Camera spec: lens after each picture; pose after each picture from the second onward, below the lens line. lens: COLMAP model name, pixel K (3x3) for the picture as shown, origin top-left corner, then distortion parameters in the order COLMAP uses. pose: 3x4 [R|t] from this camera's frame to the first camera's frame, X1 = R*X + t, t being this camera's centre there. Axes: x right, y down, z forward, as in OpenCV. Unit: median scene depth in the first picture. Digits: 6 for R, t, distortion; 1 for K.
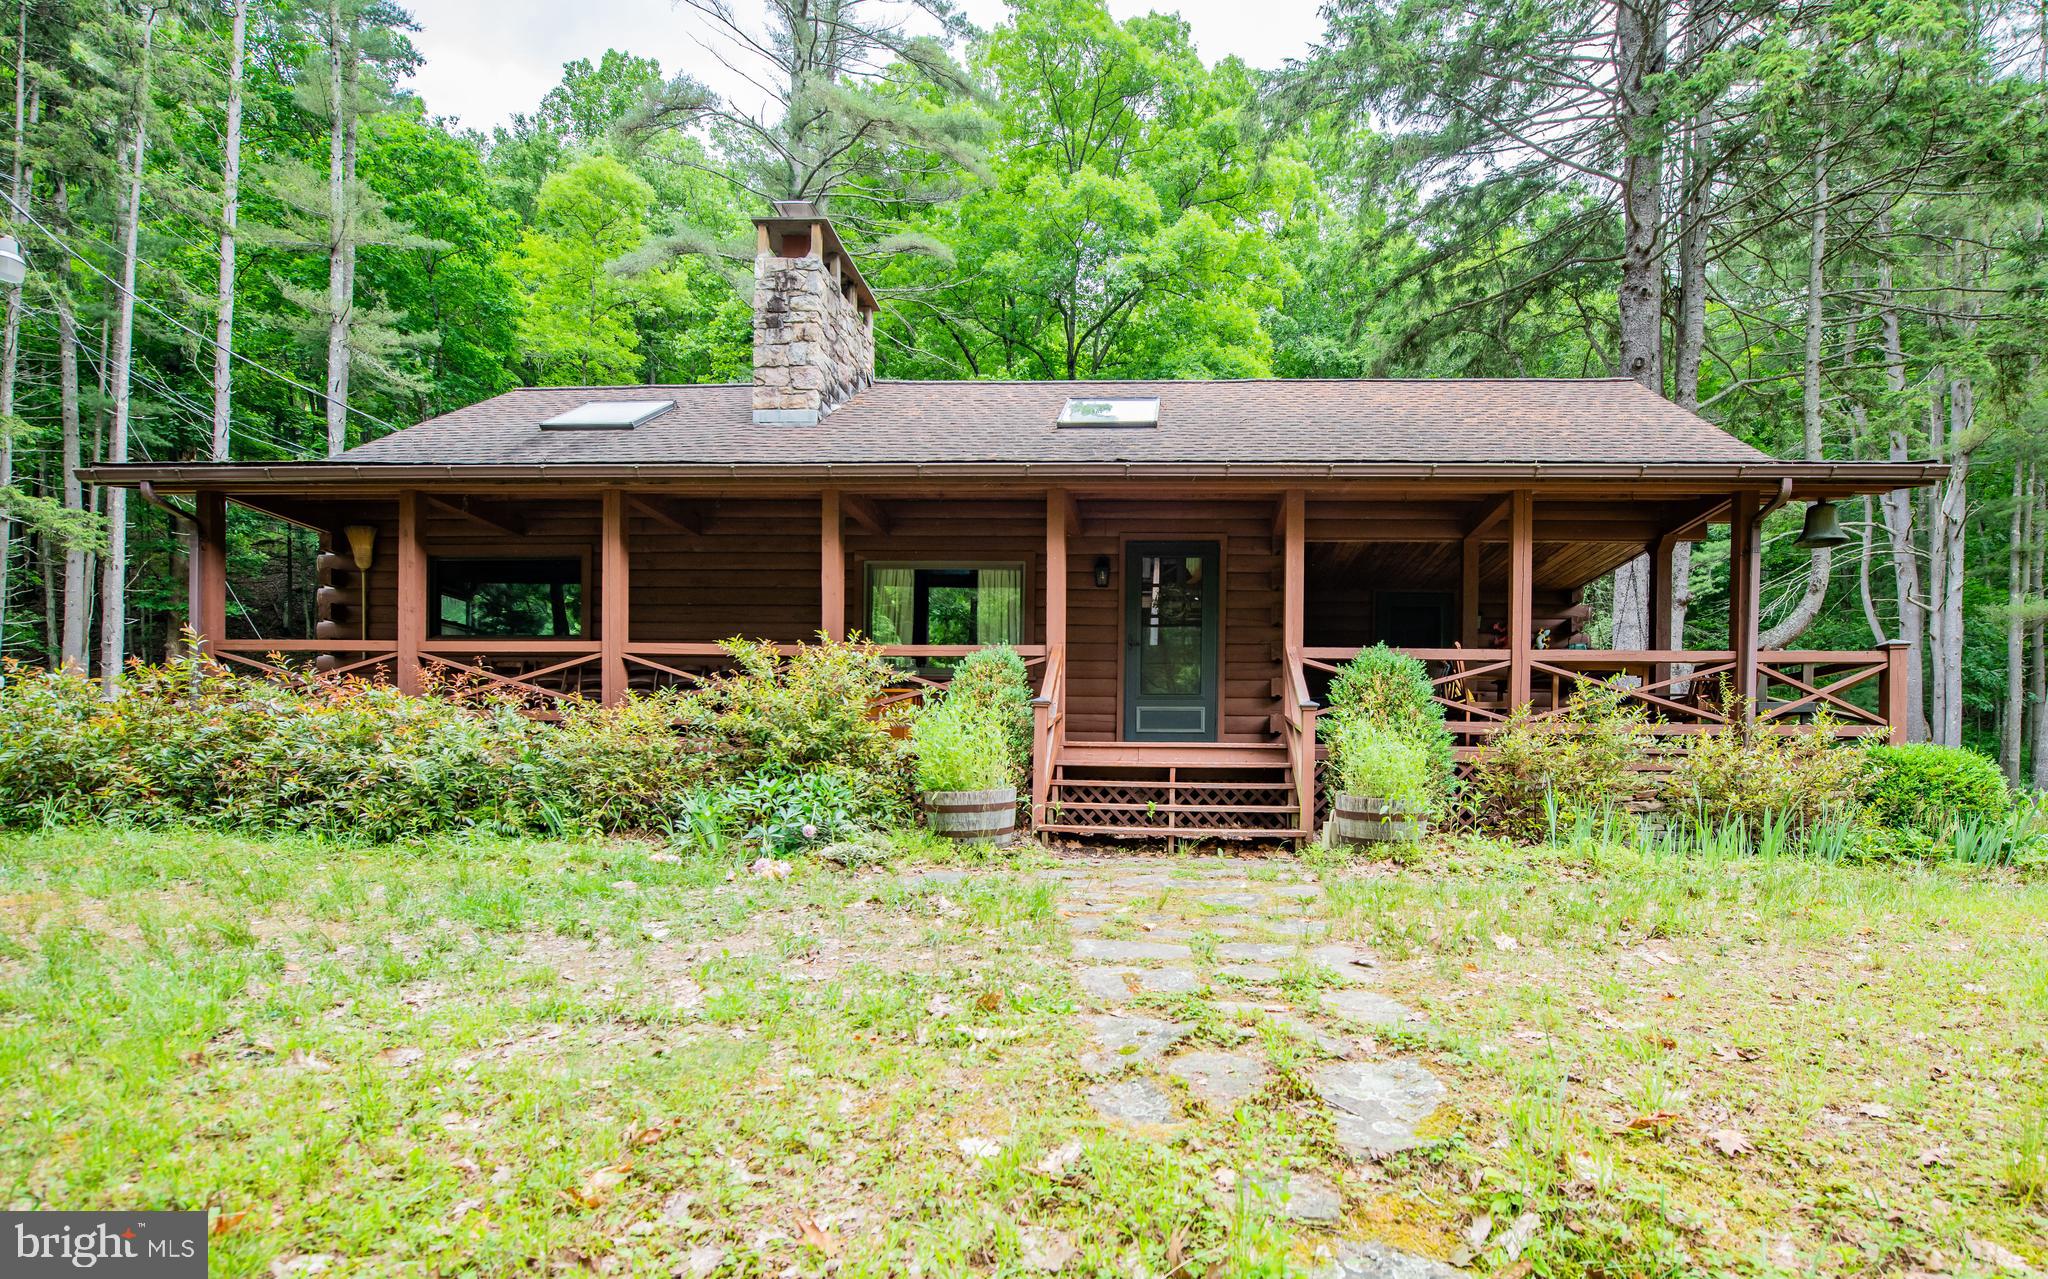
lens RADIAL K [[1021.7, 0, 1138.5], [0, 1021.7, 796.6], [0, 0, 1]] dist [-0.001088, -0.000393]
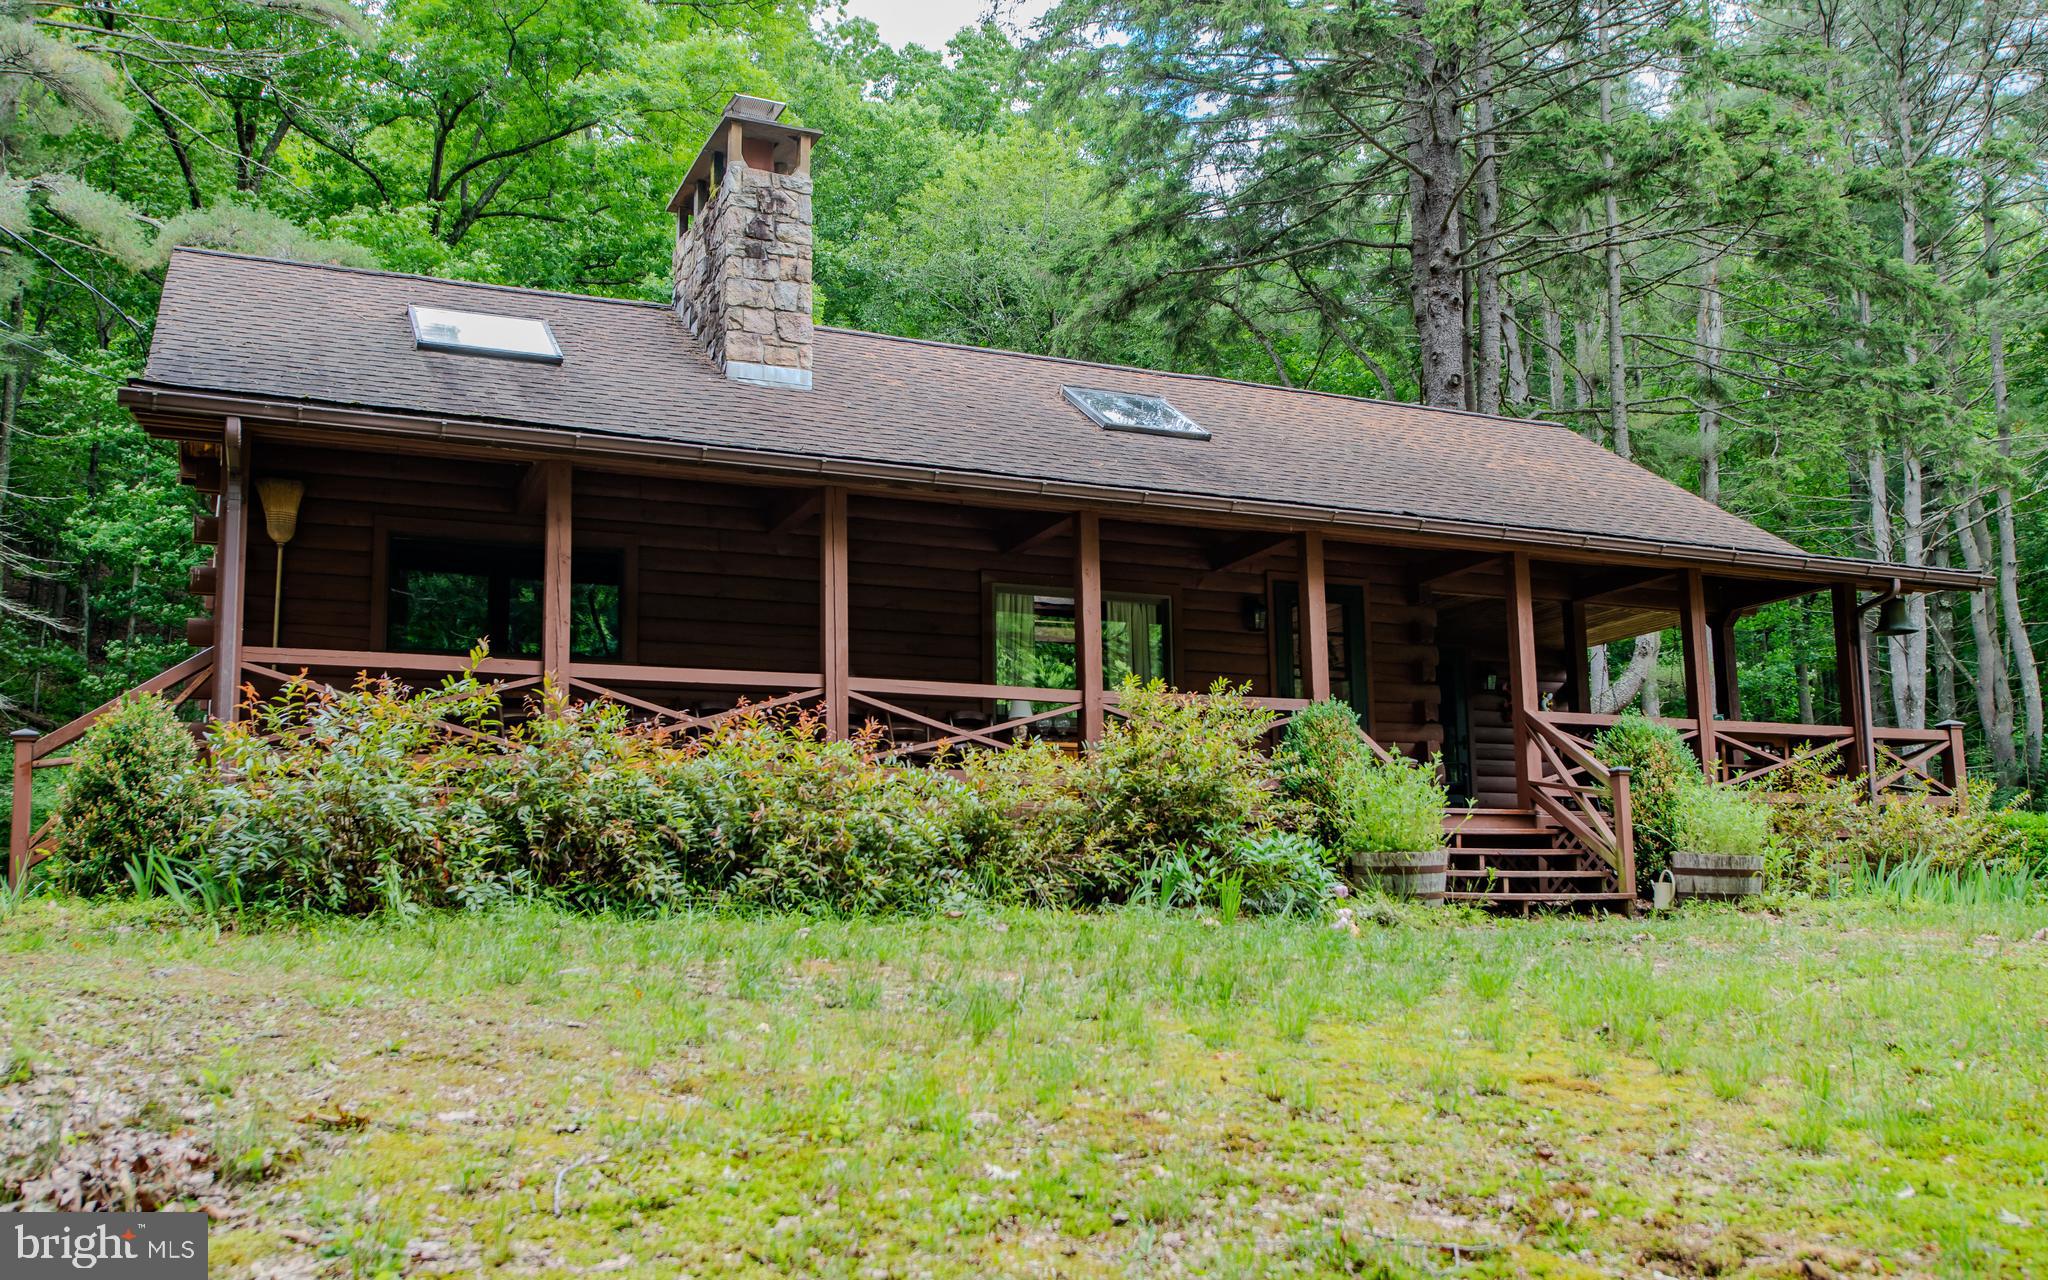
lens RADIAL K [[1654.1, 0, 1025.3], [0, 1654.1, 745.8], [0, 0, 1]] dist [0.002564, -0.000529]
pose [[0.909040, 0.022798, 0.416085, -0.689122], [0.015290, 0.996005, -0.087977, 0.015298], [-0.416428, 0.086337, 0.905060, -0.172441]]
